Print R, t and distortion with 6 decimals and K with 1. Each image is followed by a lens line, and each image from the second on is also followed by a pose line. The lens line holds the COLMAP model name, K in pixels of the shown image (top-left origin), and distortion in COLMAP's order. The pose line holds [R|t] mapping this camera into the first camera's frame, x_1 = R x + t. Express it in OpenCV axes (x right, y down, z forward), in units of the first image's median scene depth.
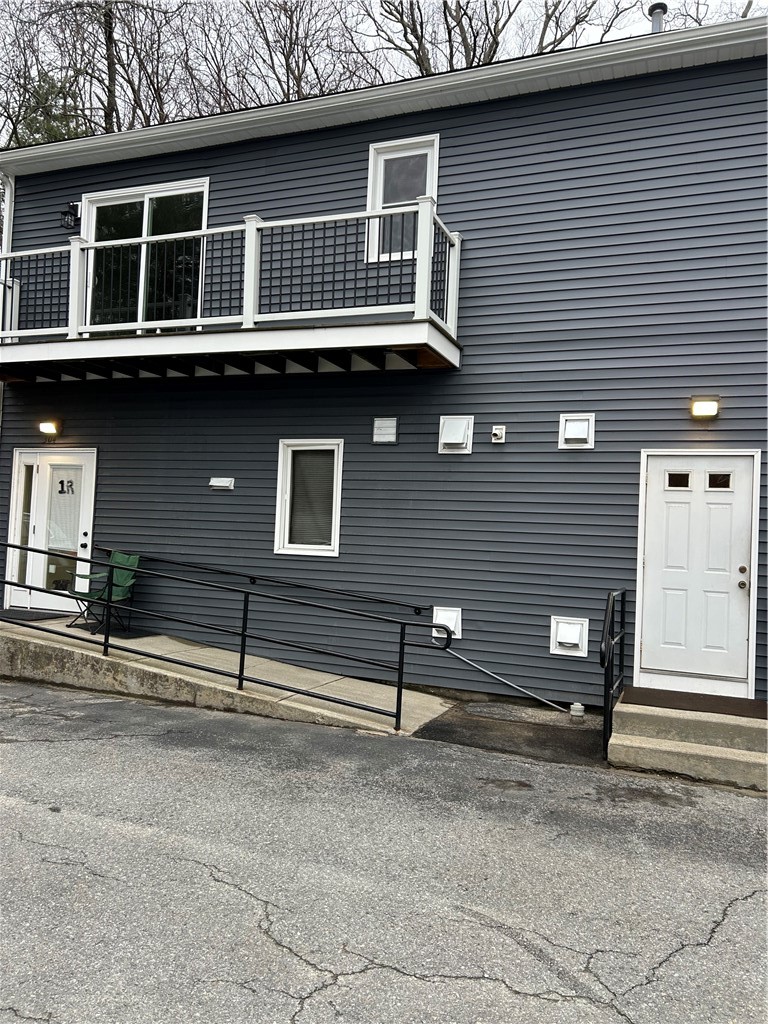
lens RADIAL K [[773.9, 0, 390.2], [0, 773.9, 508.3], [0, 0, 1]] dist [0.043055, -0.051206]
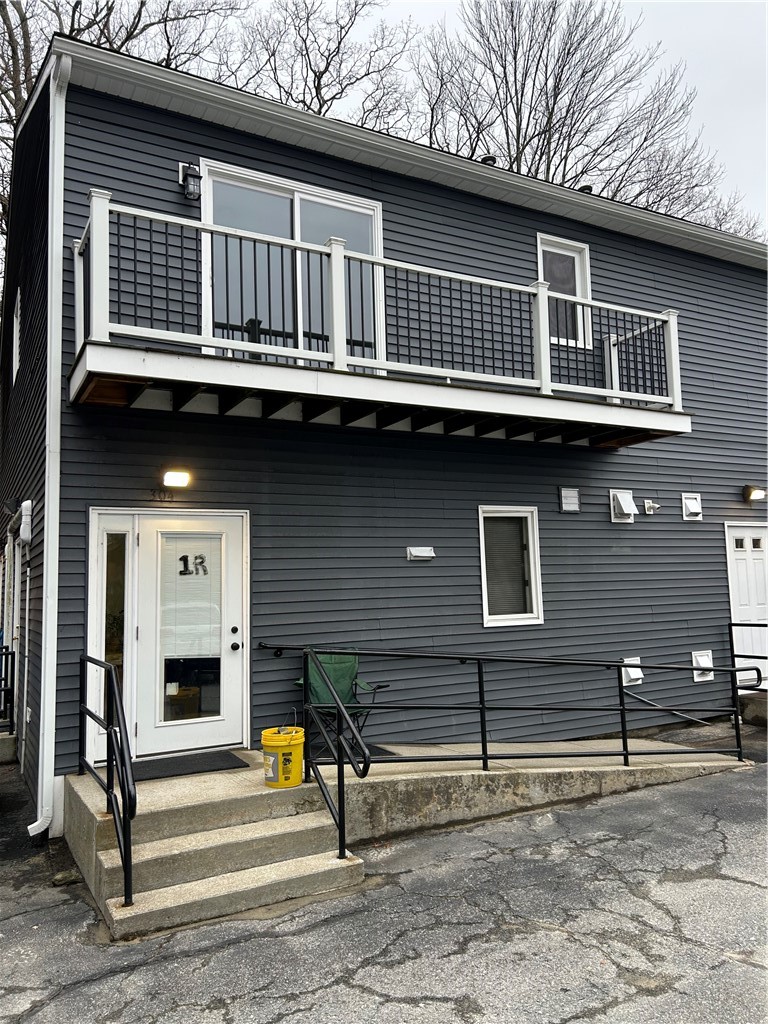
lens RADIAL K [[773.9, 0, 390.4], [0, 773.9, 506.1], [0, 0, 1]] dist [0.043055, -0.051206]
pose [[0.640670, 0.016208, 0.767646, -1.036856], [0.030145, 0.998475, -0.046241, -0.052667], [-0.767225, 0.052766, 0.639204, 0.526996]]
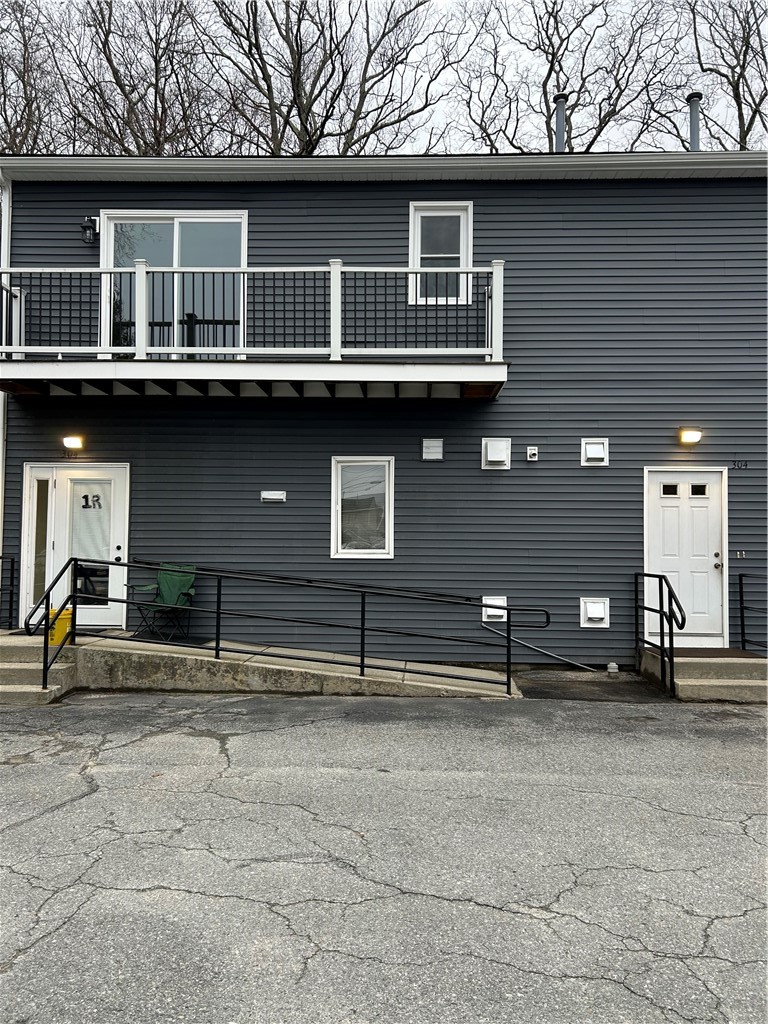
lens RADIAL K [[773.9, 0, 391.8], [0, 773.9, 514.5], [0, 0, 1]] dist [0.043055, -0.051206]
pose [[0.943247, -0.023915, 0.331230, -0.477504], [0.020923, 0.999702, 0.012594, -0.018907], [-0.331433, -0.004948, 0.943466, -0.091266]]
